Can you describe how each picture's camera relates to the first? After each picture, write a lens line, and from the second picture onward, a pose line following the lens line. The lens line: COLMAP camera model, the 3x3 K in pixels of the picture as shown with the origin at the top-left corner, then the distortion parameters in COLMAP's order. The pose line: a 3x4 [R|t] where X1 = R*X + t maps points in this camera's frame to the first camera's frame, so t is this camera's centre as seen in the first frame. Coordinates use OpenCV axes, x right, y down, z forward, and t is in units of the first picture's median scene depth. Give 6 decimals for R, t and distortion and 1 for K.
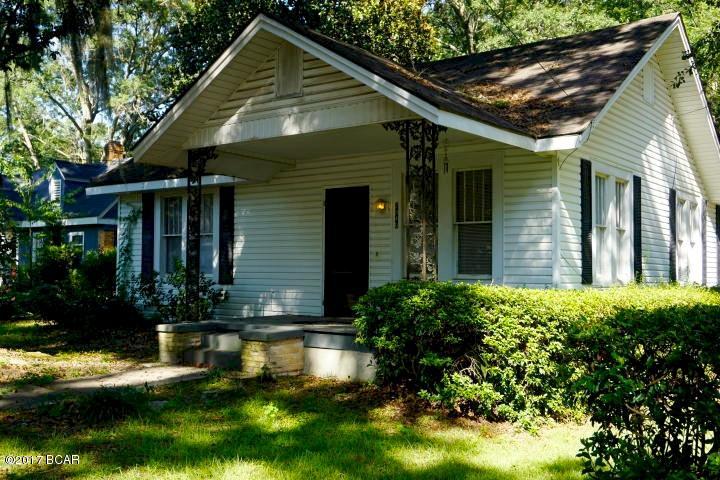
lens RADIAL K [[765.3, 0, 357.0], [0, 765.3, 247.6], [0, 0, 1]] dist [0.021998, -0.004341]
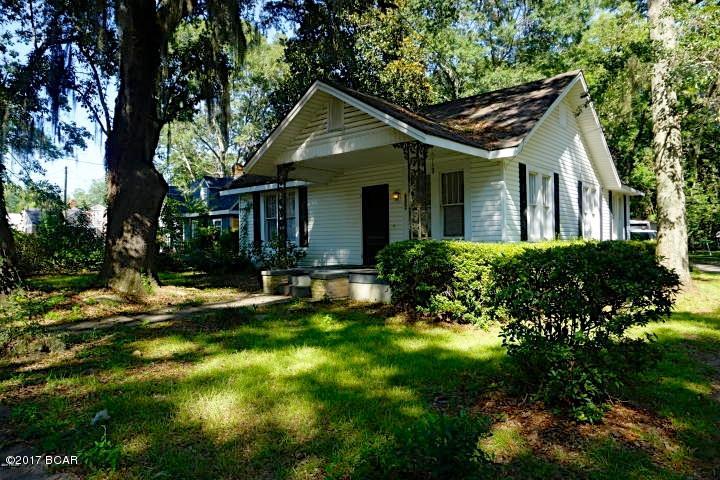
lens RADIAL K [[477.2, 0, 360.0], [0, 477.2, 240.0], [0, 0, 1]] dist [-0.033691, 0.002291]
pose [[0.997615, -0.023334, -0.064958, 0.020390], [0.025227, 0.999276, 0.028476, 0.008435], [0.064246, -0.030047, 0.997482, -0.016004]]
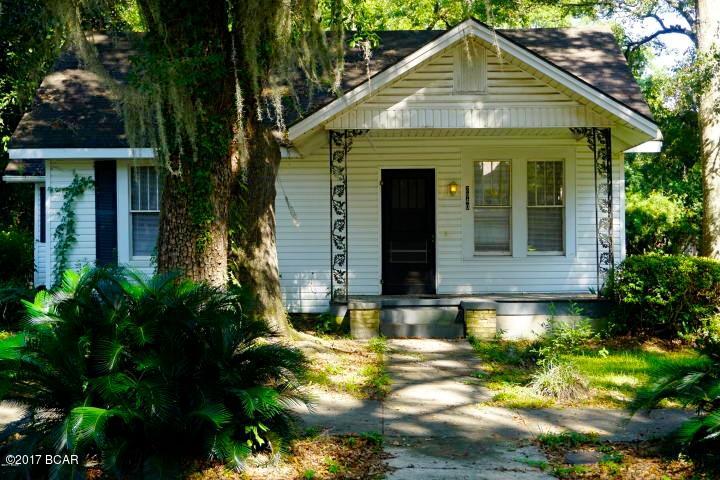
lens RADIAL K [[1108.1, 0, 360.0], [0, 1108.1, 240.0], [0, 0, 1]] dist [-0.031959, -0.008903]
pose [[0.798545, -0.005455, 0.601910, -1.070700], [-0.006017, 0.999837, 0.017045, -0.008693], [-0.601905, -0.017233, 0.798382, -0.174319]]
